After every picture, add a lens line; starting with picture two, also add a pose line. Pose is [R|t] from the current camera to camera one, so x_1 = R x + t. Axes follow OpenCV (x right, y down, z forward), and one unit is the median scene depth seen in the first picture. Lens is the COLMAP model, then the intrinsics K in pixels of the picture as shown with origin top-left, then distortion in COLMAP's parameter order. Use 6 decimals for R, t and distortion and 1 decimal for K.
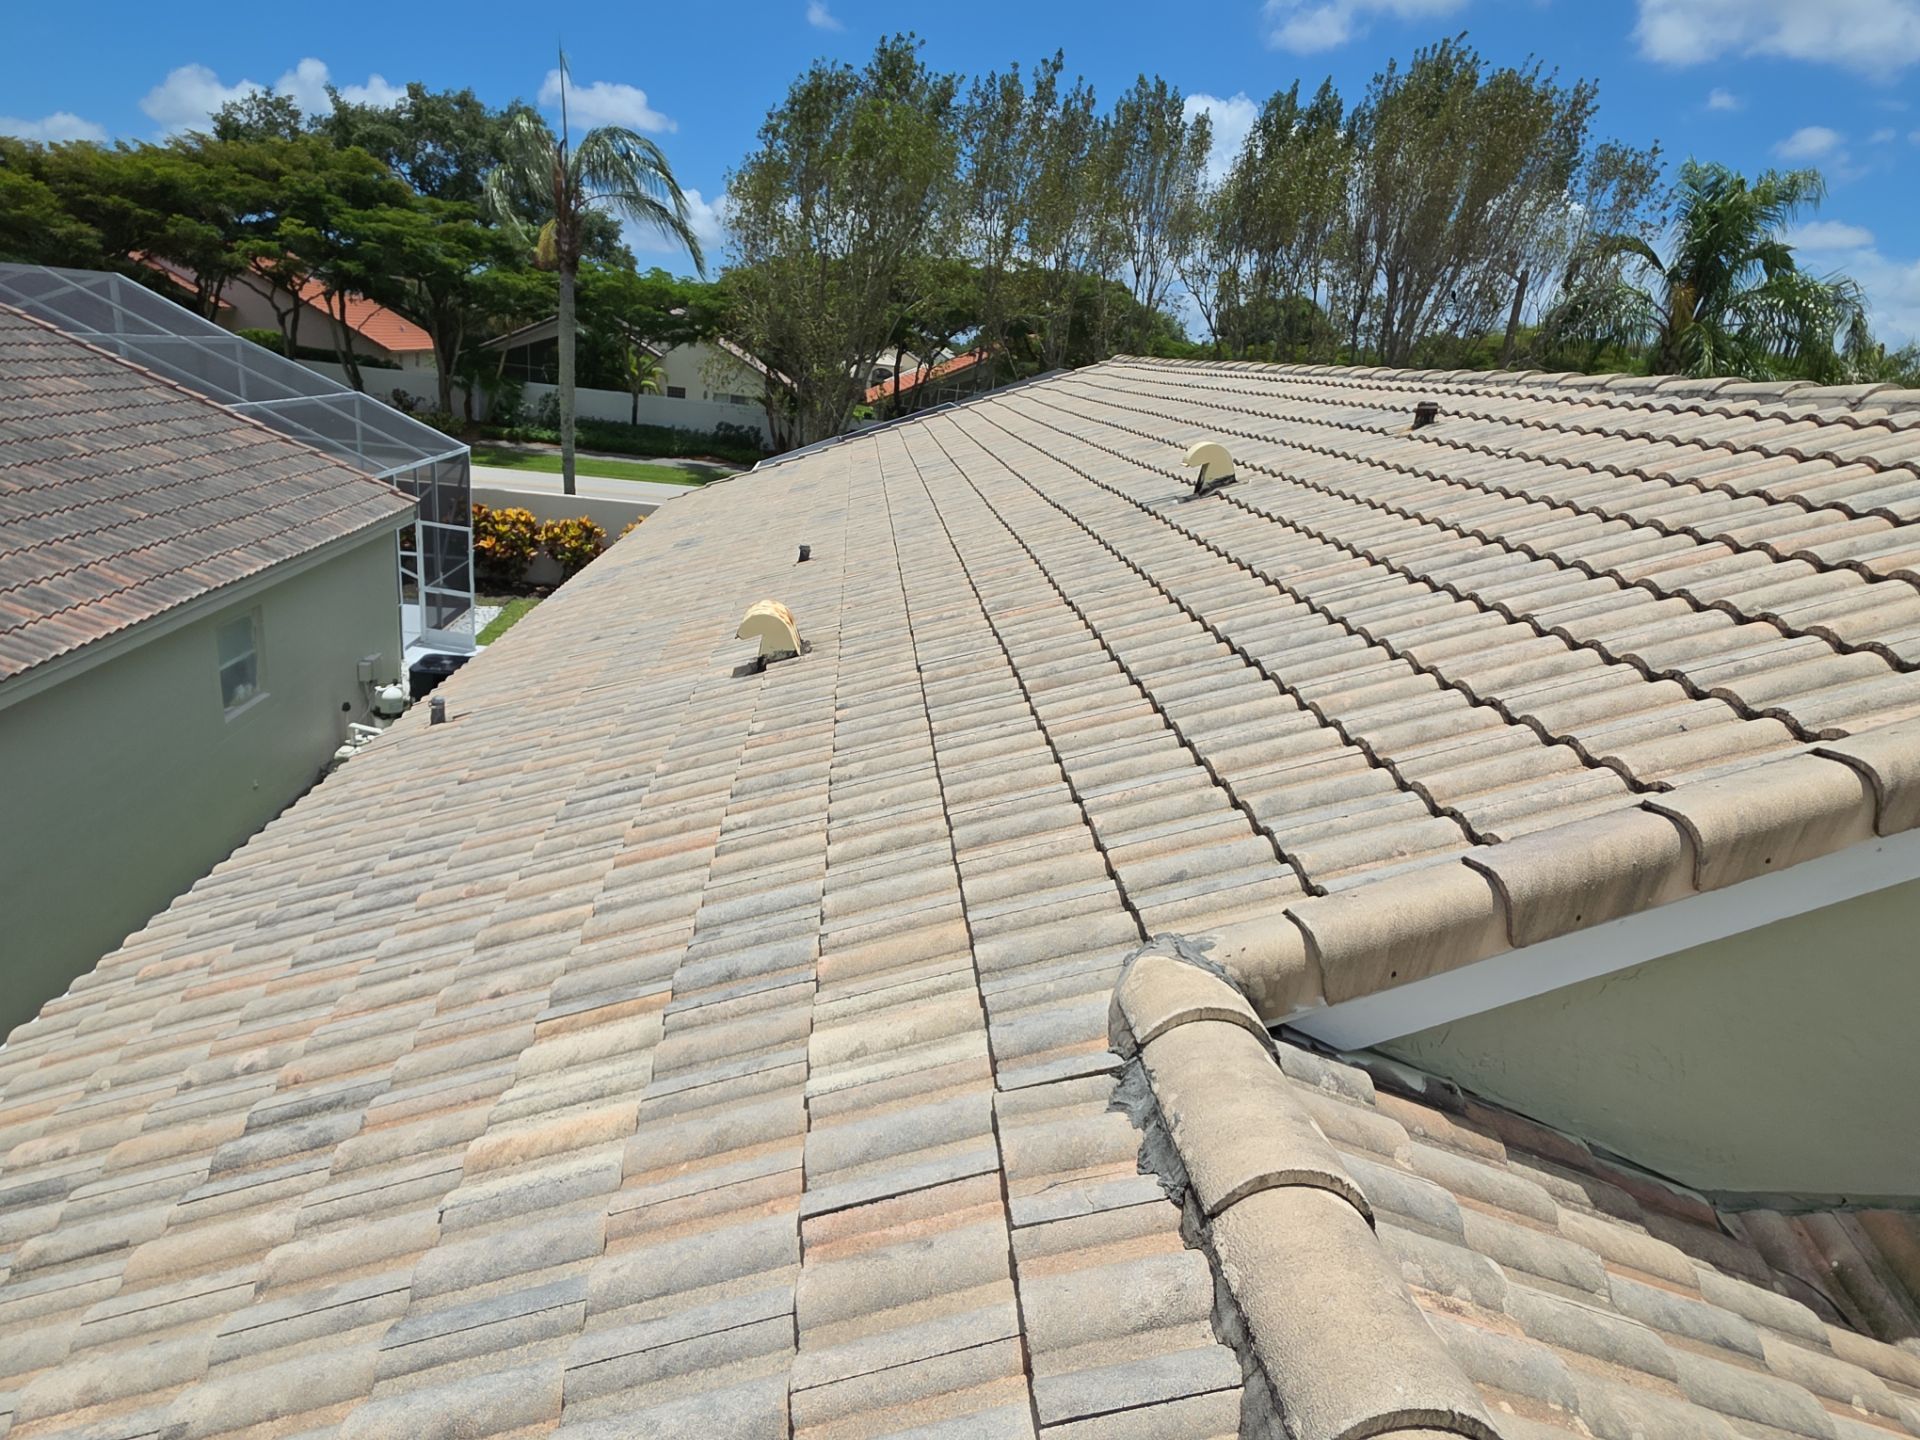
lens RADIAL K [[1073.5, 0, 960.0], [0, 1073.5, 720.0], [0, 0, 1]] dist [0.008949, -0.005245]
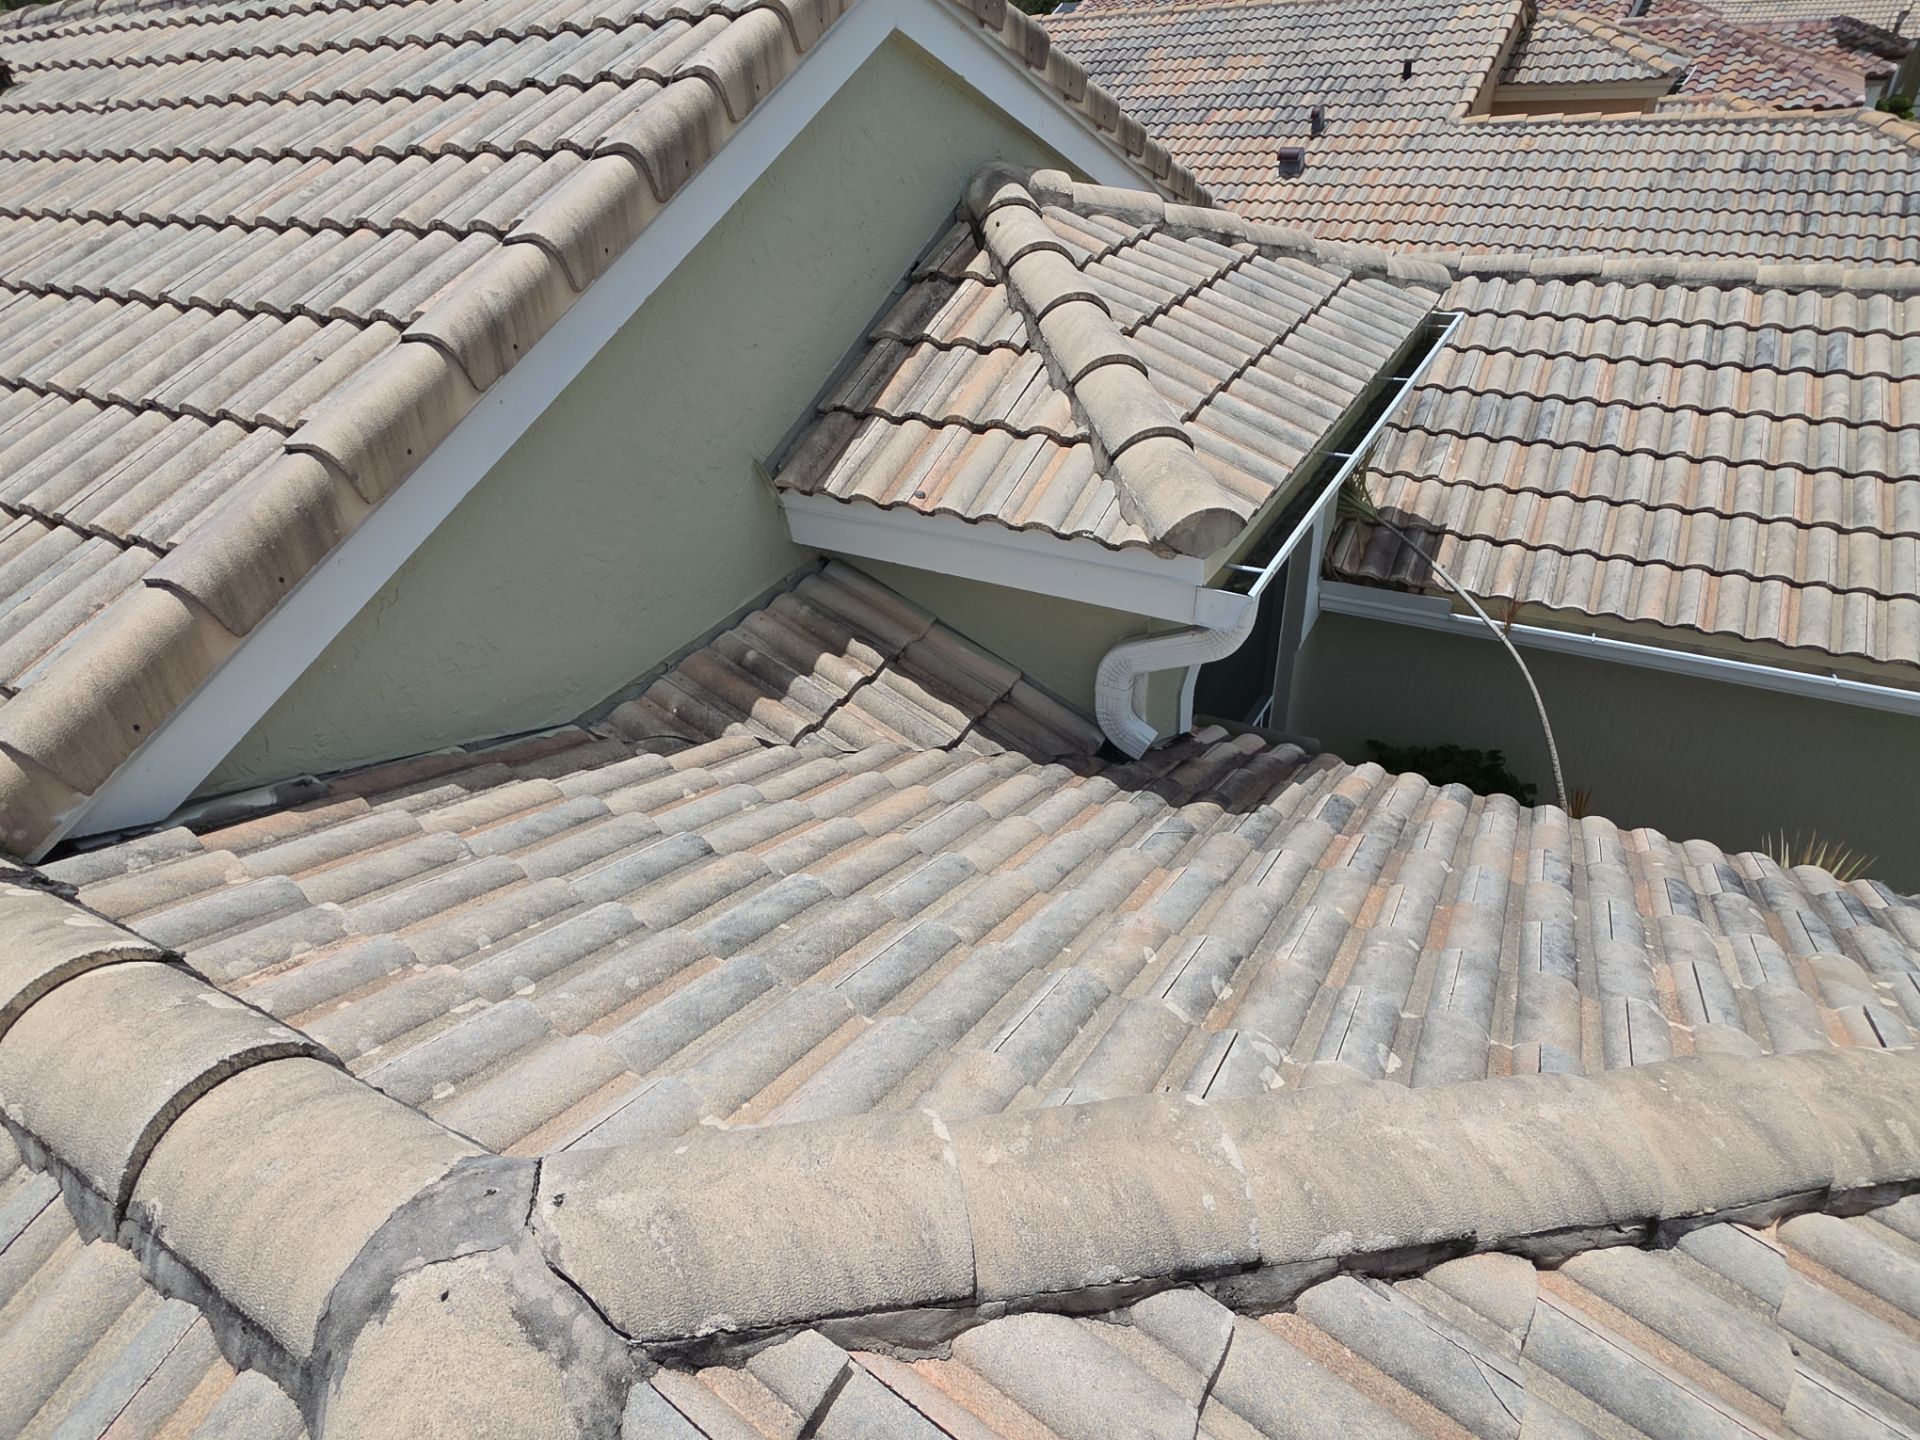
lens RADIAL K [[1073.5, 0, 960.0], [0, 1073.5, 720.0], [0, 0, 1]] dist [0.008949, -0.005245]
pose [[0.561658, -0.566470, 0.603036, 0.218671], [0.375455, 0.823996, 0.424339, 0.091002], [-0.737274, -0.011921, 0.675488, -0.154068]]
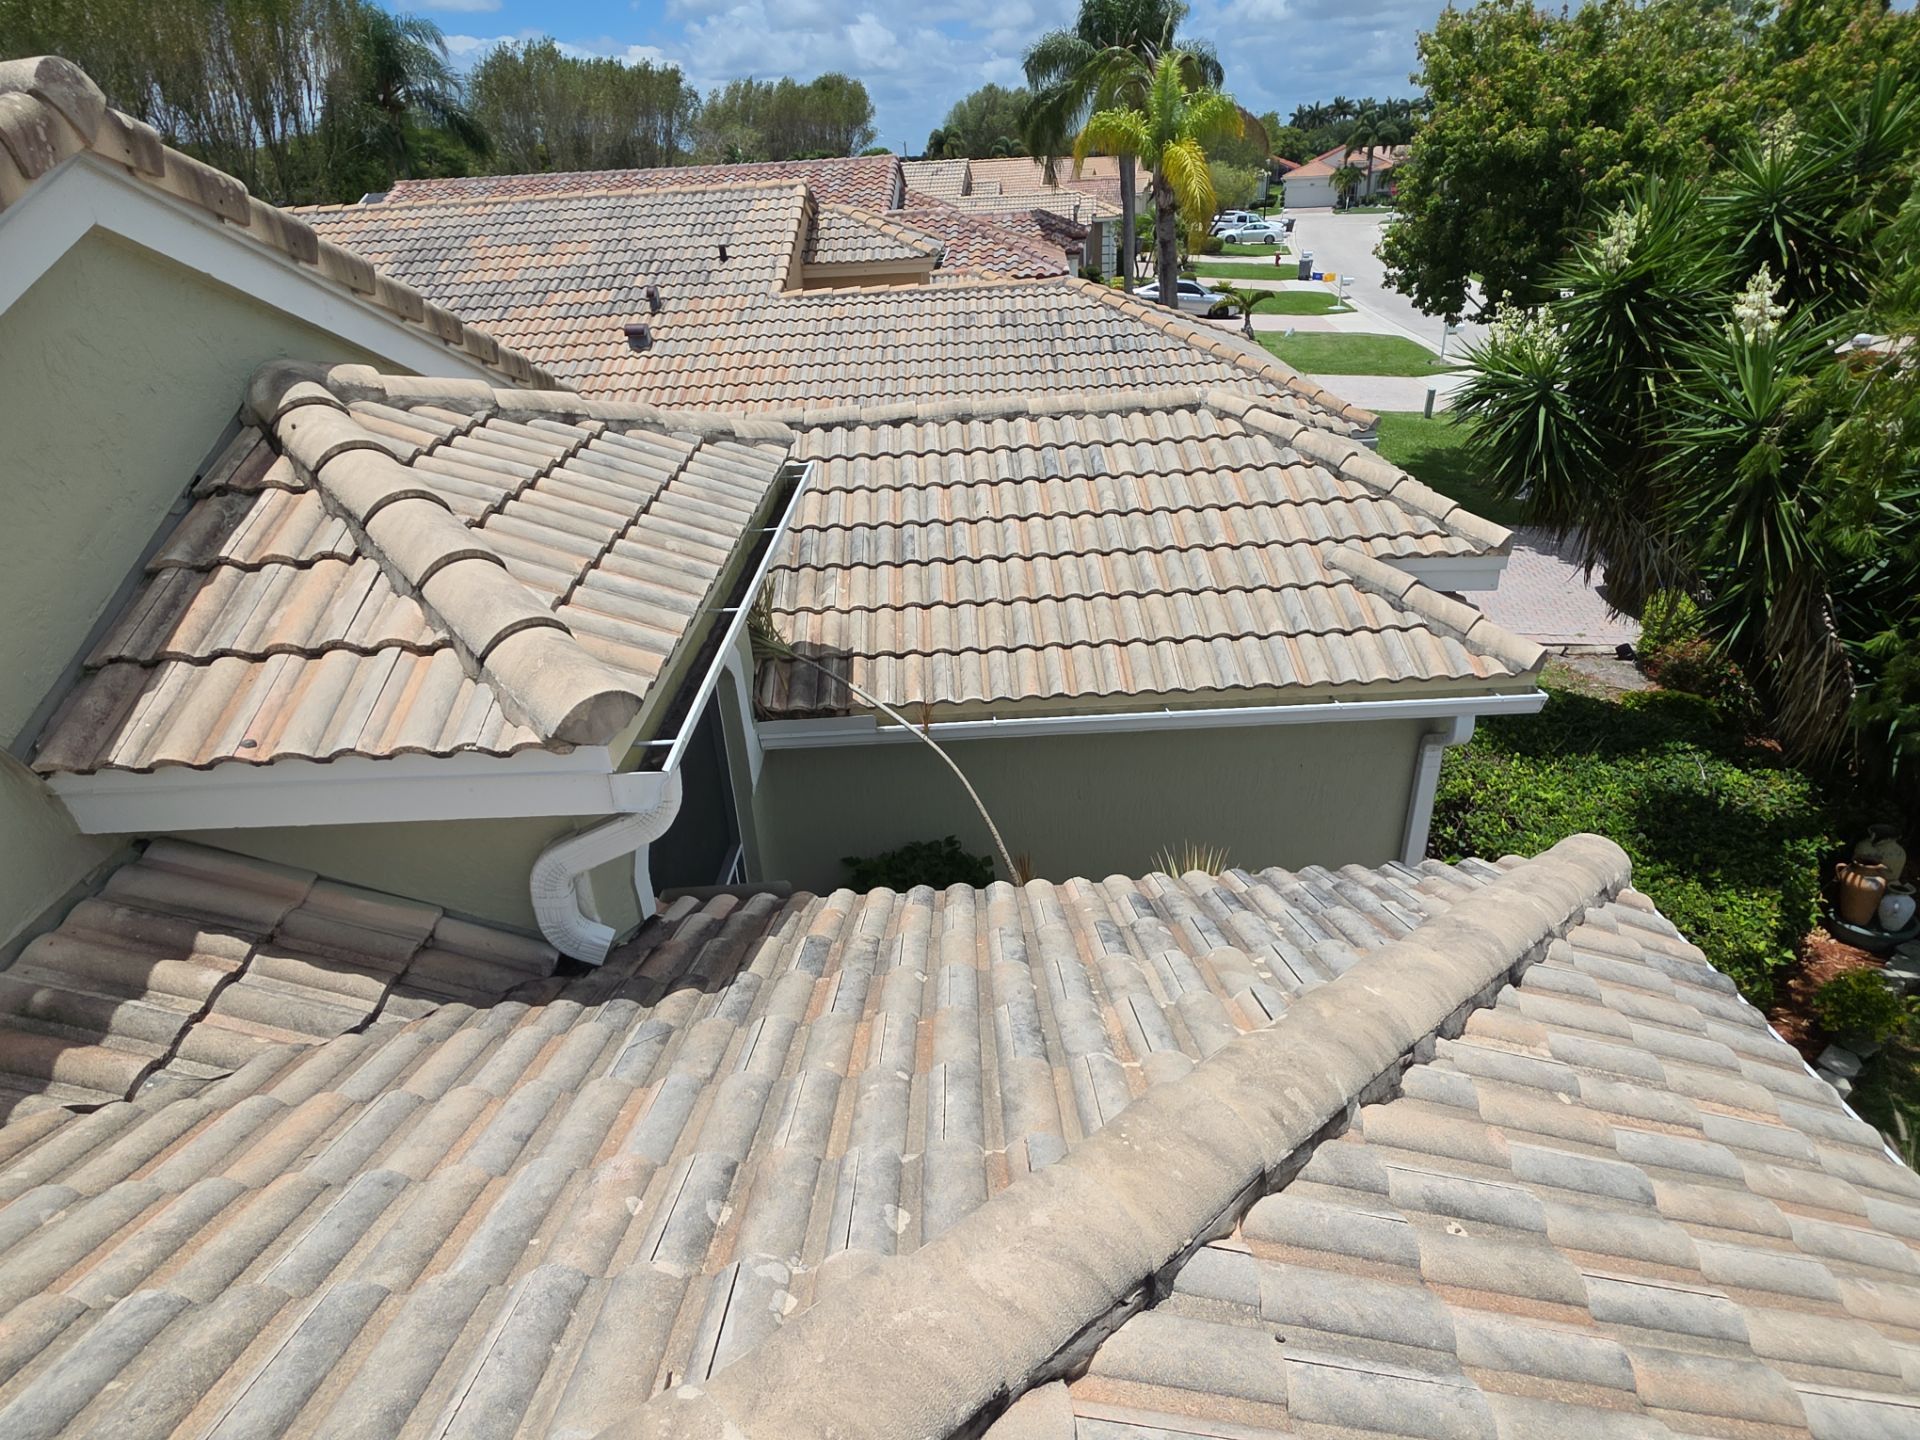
lens RADIAL K [[1073.5, 0, 960.0], [0, 1073.5, 720.0], [0, 0, 1]] dist [0.008949, -0.005245]
pose [[0.070522, -0.554340, 0.829297, 0.306015], [0.368809, 0.786946, 0.494667, 0.111489], [-0.926826, 0.270968, 0.259942, -0.195935]]
